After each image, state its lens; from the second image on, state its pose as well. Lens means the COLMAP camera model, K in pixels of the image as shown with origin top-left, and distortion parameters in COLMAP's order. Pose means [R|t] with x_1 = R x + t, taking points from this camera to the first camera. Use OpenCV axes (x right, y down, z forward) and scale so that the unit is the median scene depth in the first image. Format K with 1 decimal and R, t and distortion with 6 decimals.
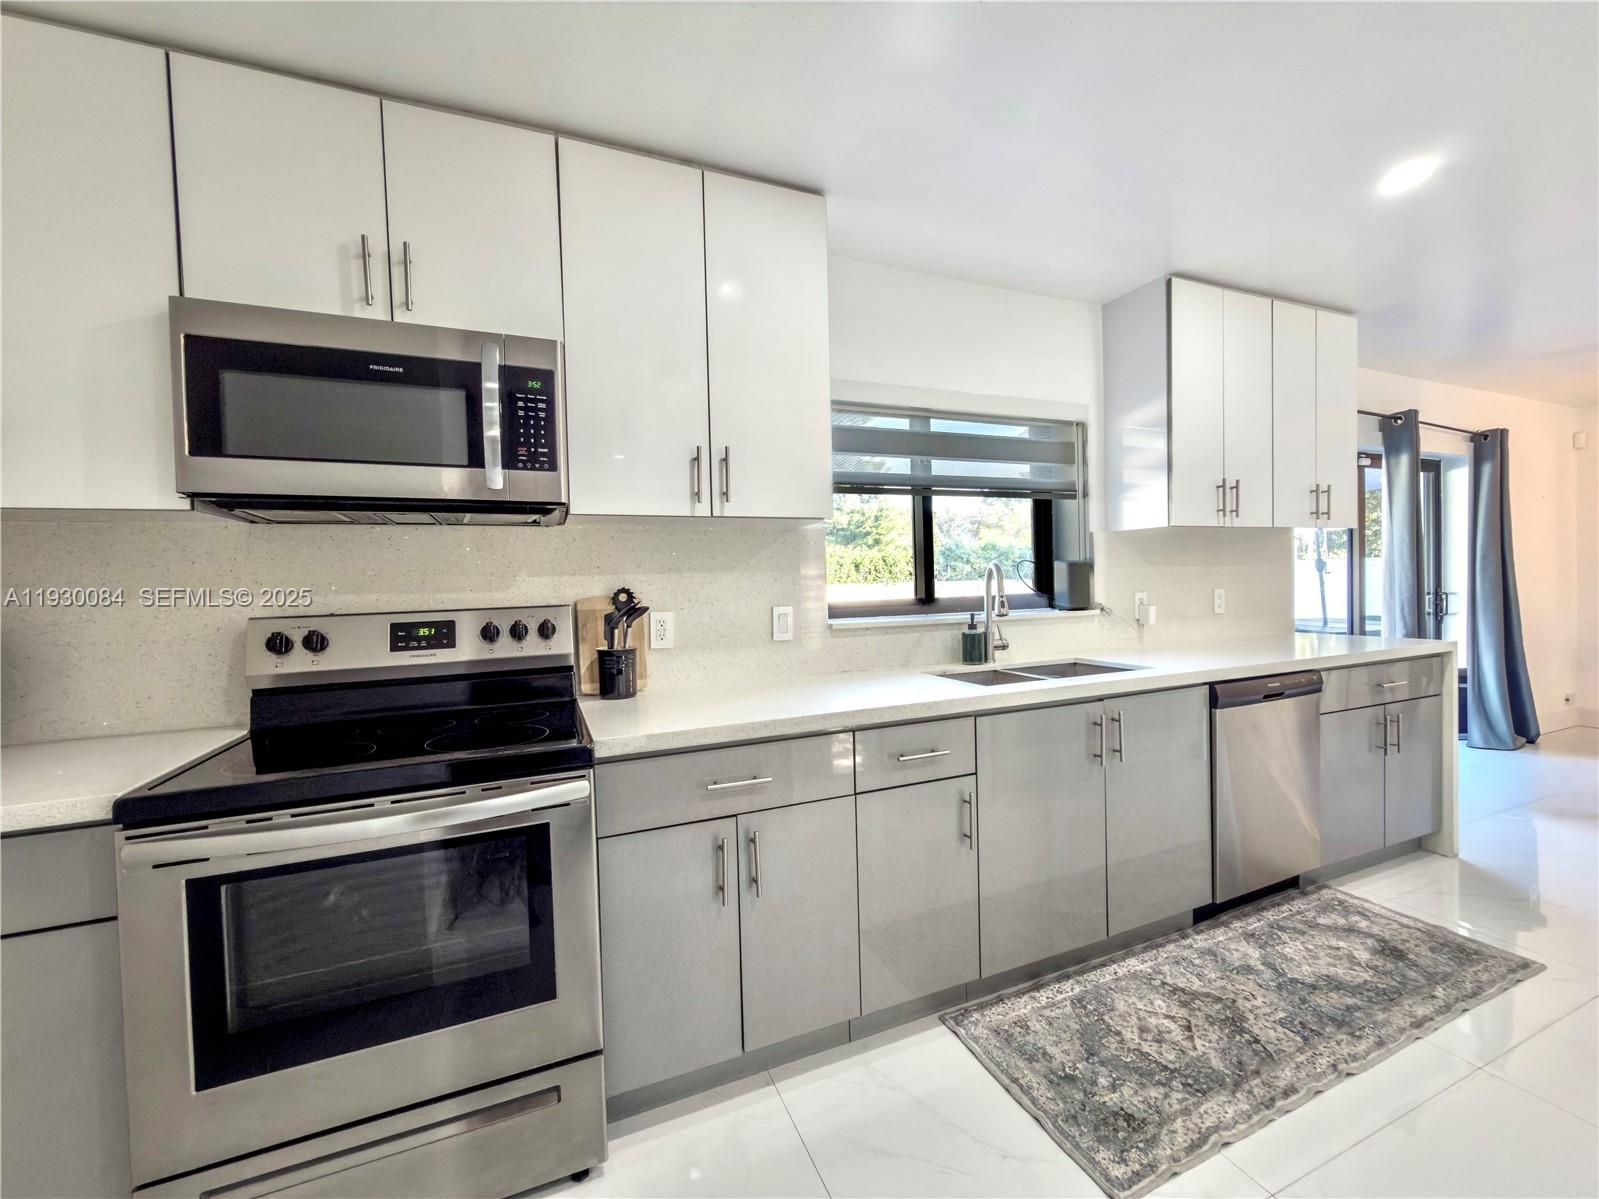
lens RADIAL K [[641.5, 0, 800.5], [0, 641.5, 598.1], [0, 0, 1]] dist [0.000945, 0.000769]
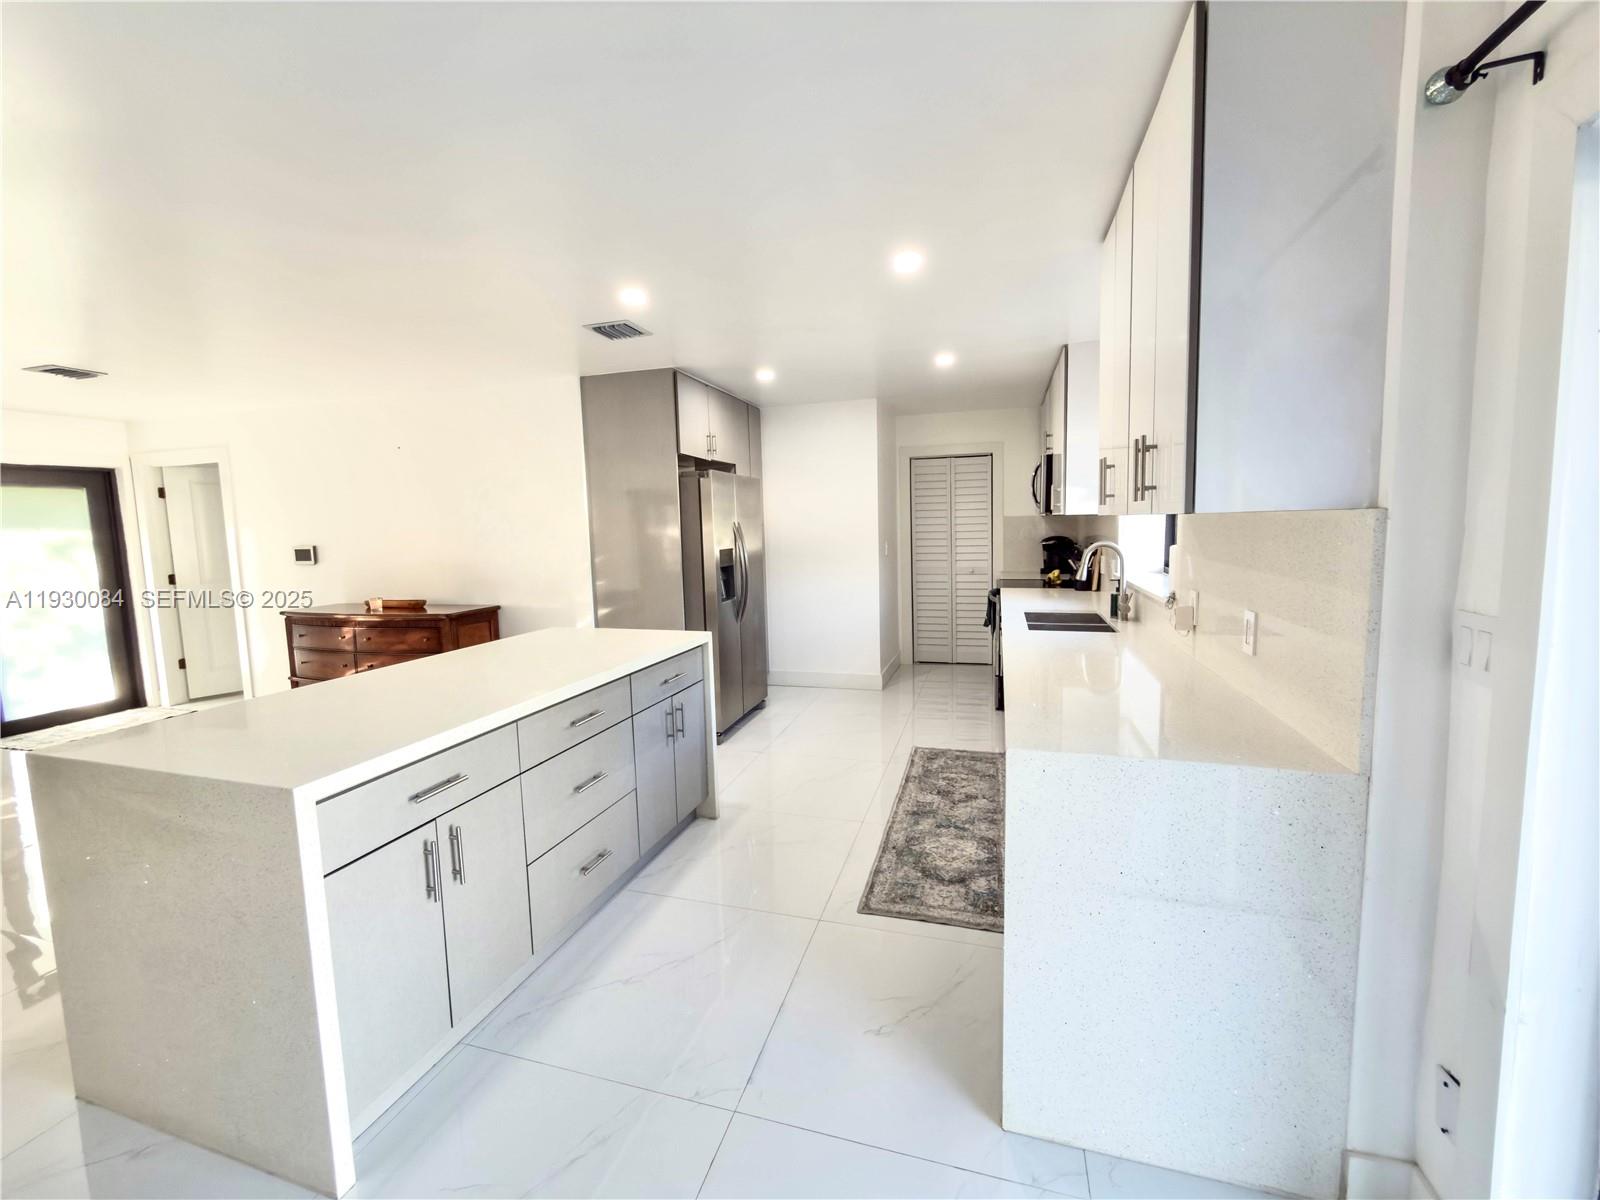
lens RADIAL K [[641.9, 0, 801.3], [0, 641.9, 594.1], [0, 0, 1]] dist [0.000945, 0.000769]
pose [[-0.635049, 0.116689, -0.763608, 2.351808], [0.019210, 0.990605, 0.135402, -0.188476], [0.772233, 0.071318, -0.631324, 1.858085]]
